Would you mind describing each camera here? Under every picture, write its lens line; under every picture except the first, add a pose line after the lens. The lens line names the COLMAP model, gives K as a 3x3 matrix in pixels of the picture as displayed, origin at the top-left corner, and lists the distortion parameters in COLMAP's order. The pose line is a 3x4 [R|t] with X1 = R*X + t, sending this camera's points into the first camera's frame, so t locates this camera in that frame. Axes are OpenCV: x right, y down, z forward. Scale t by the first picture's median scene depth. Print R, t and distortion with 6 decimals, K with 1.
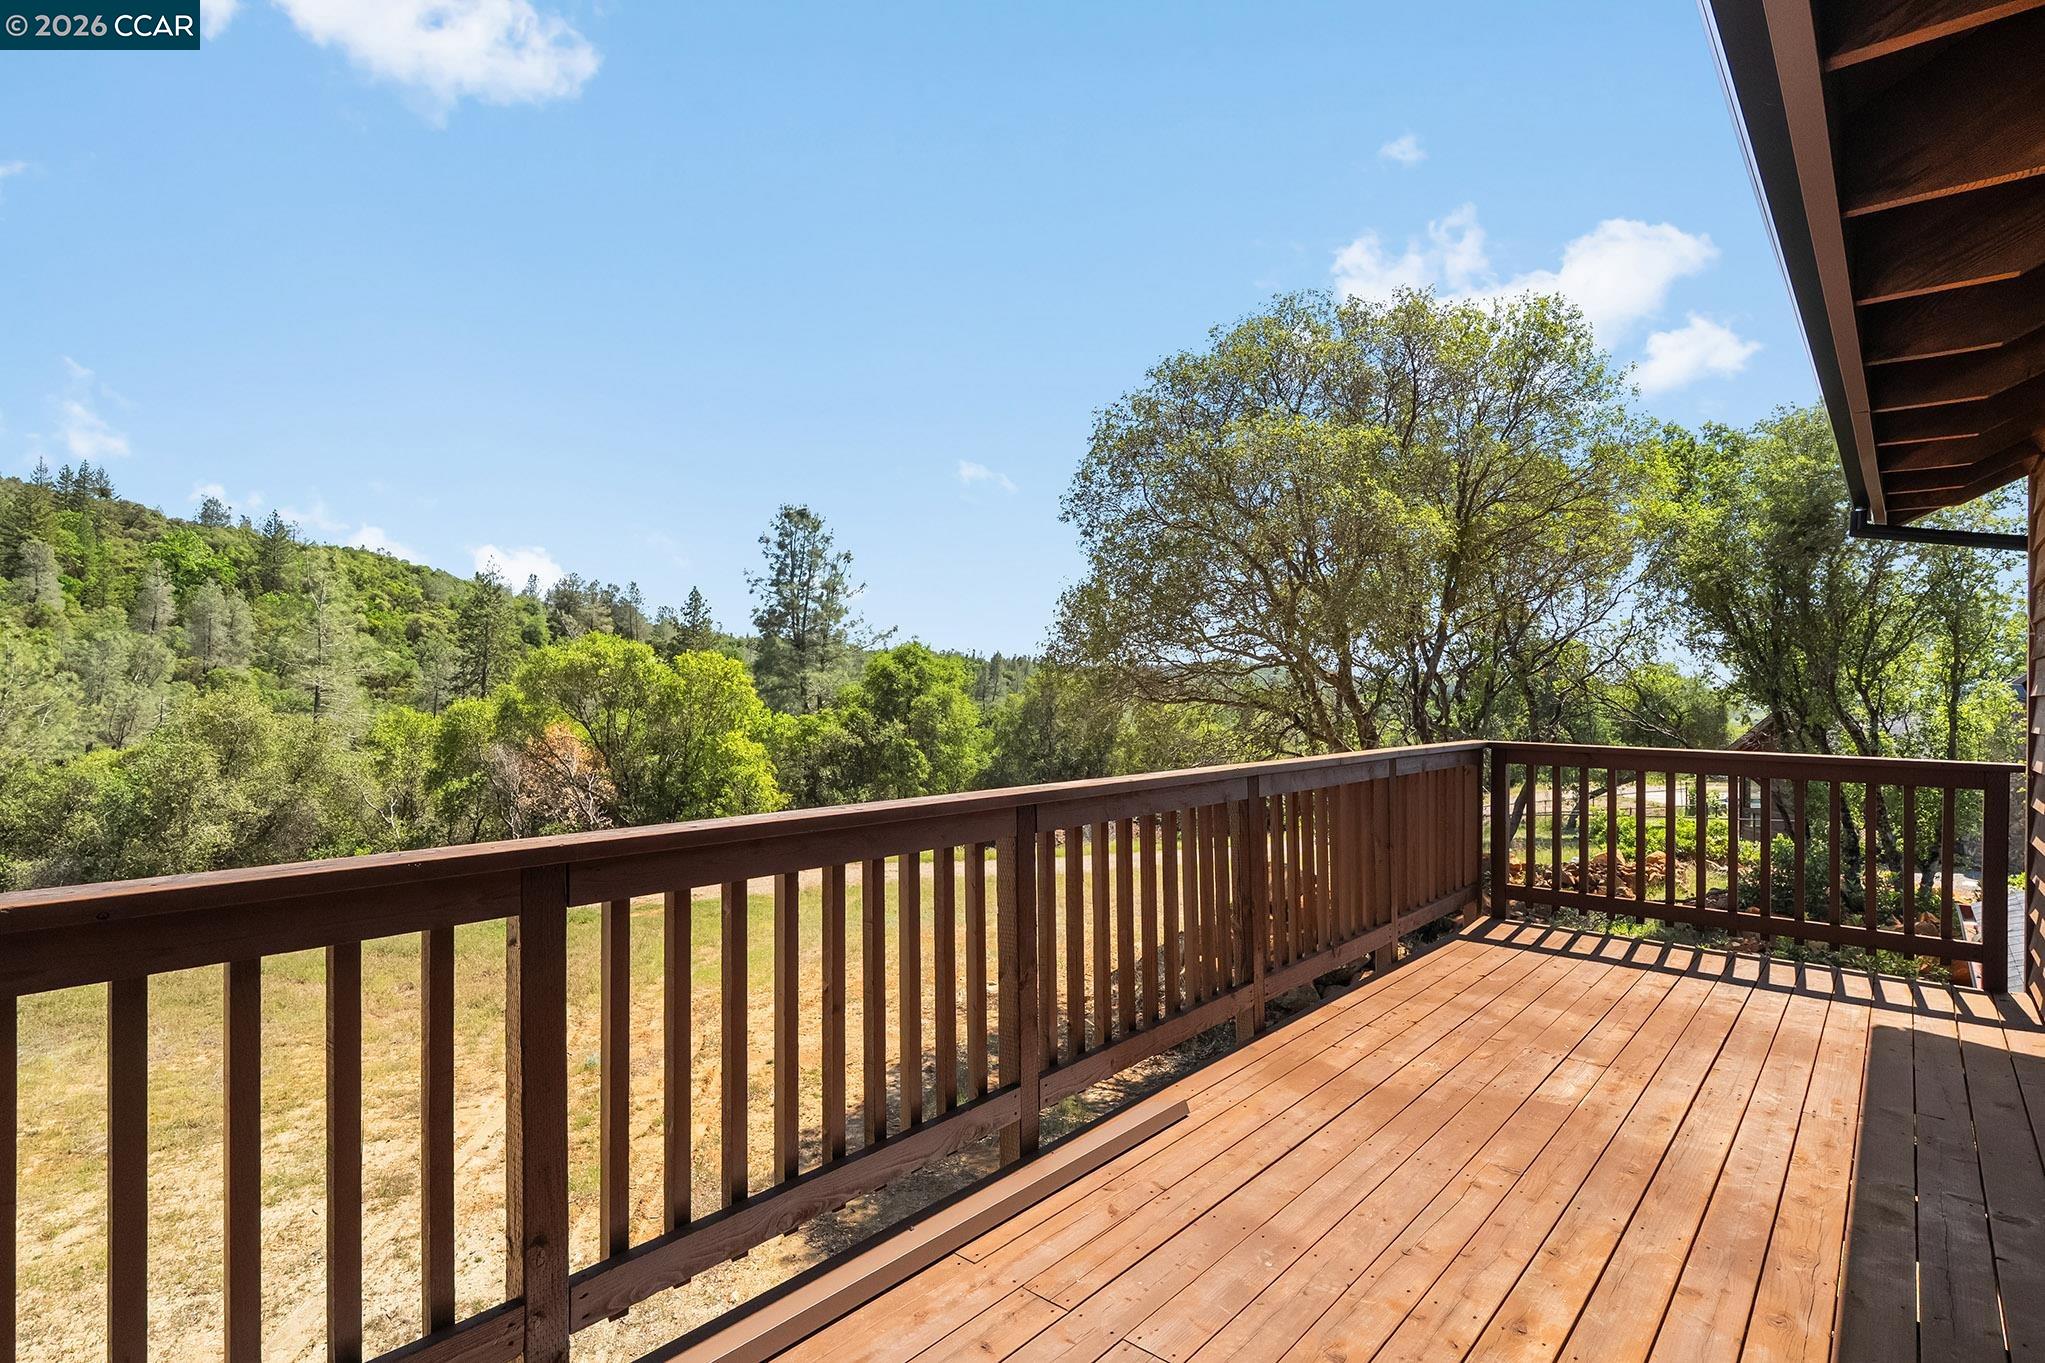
lens RADIAL K [[1085.8, 0, 1014.6], [0, 1085.8, 684.4], [0, 0, 1]] dist [0.002479, 0.001422]
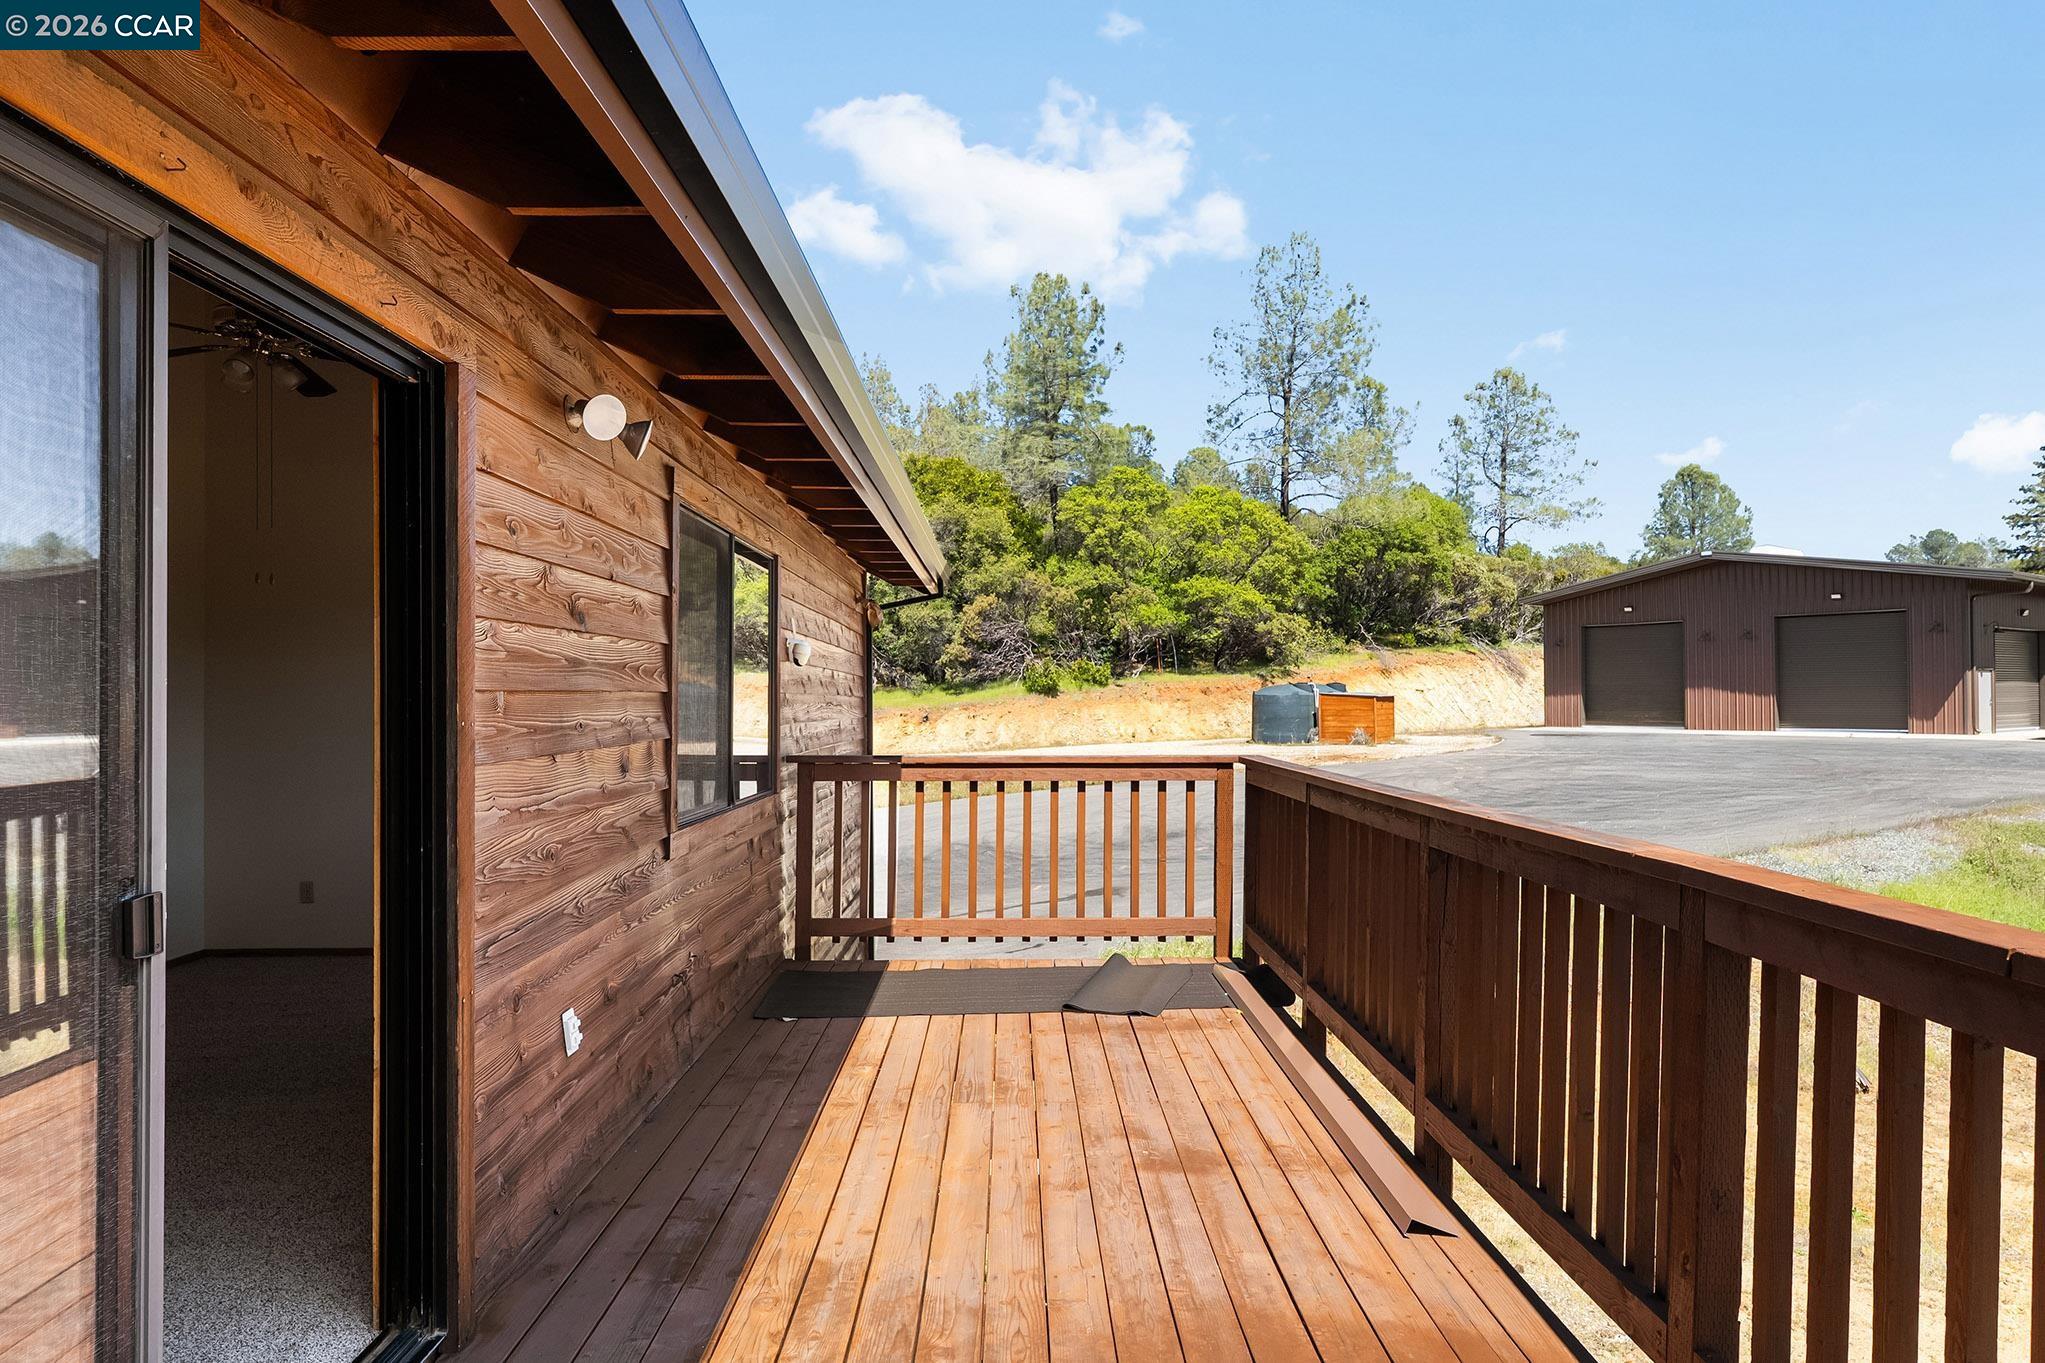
lens RADIAL K [[1244.5, 0, 1022.7], [0, 1244.5, 689.0], [0, 0, 1]] dist [-0.001139, -0.000127]
pose [[-0.751038, 0.000567, -0.660259, 1.122029], [-0.002399, 0.999991, 0.003587, -0.009533], [0.660255, 0.004278, -0.751030, 1.726819]]
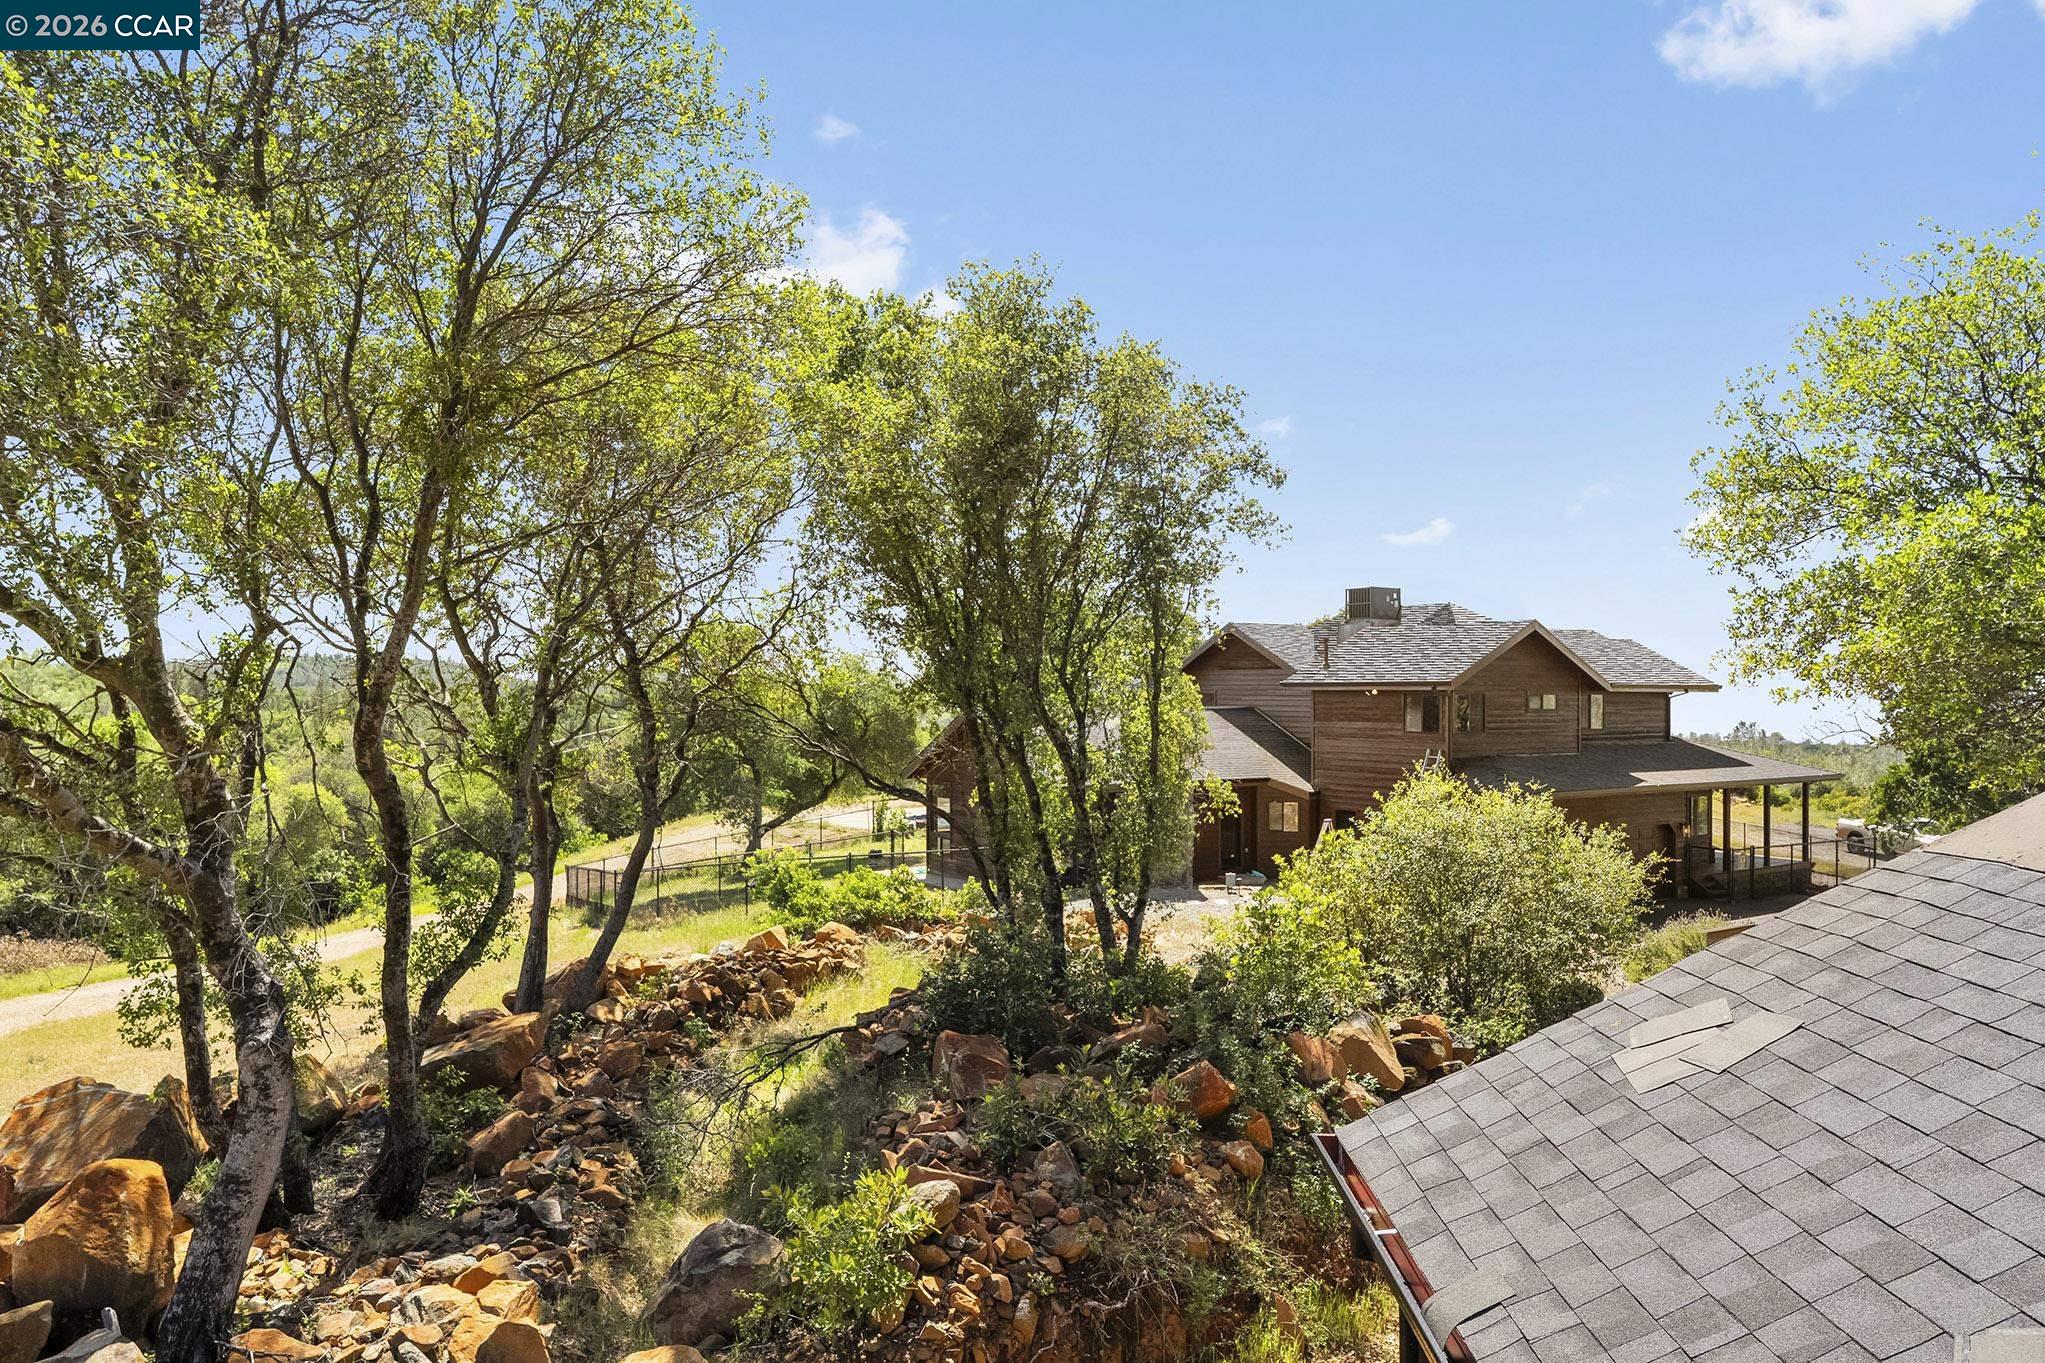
lens RADIAL K [[1353.9, 0, 1022.2], [0, 1353.9, 684.4], [0, 0, 1]] dist [0.002596, 0.000085]
pose [[0.791064, -0.004498, 0.611716, 0.178113], [0.005962, 0.999982, -0.000356, 0.004034], [-0.611704, 0.003929, 0.791077, 0.266152]]
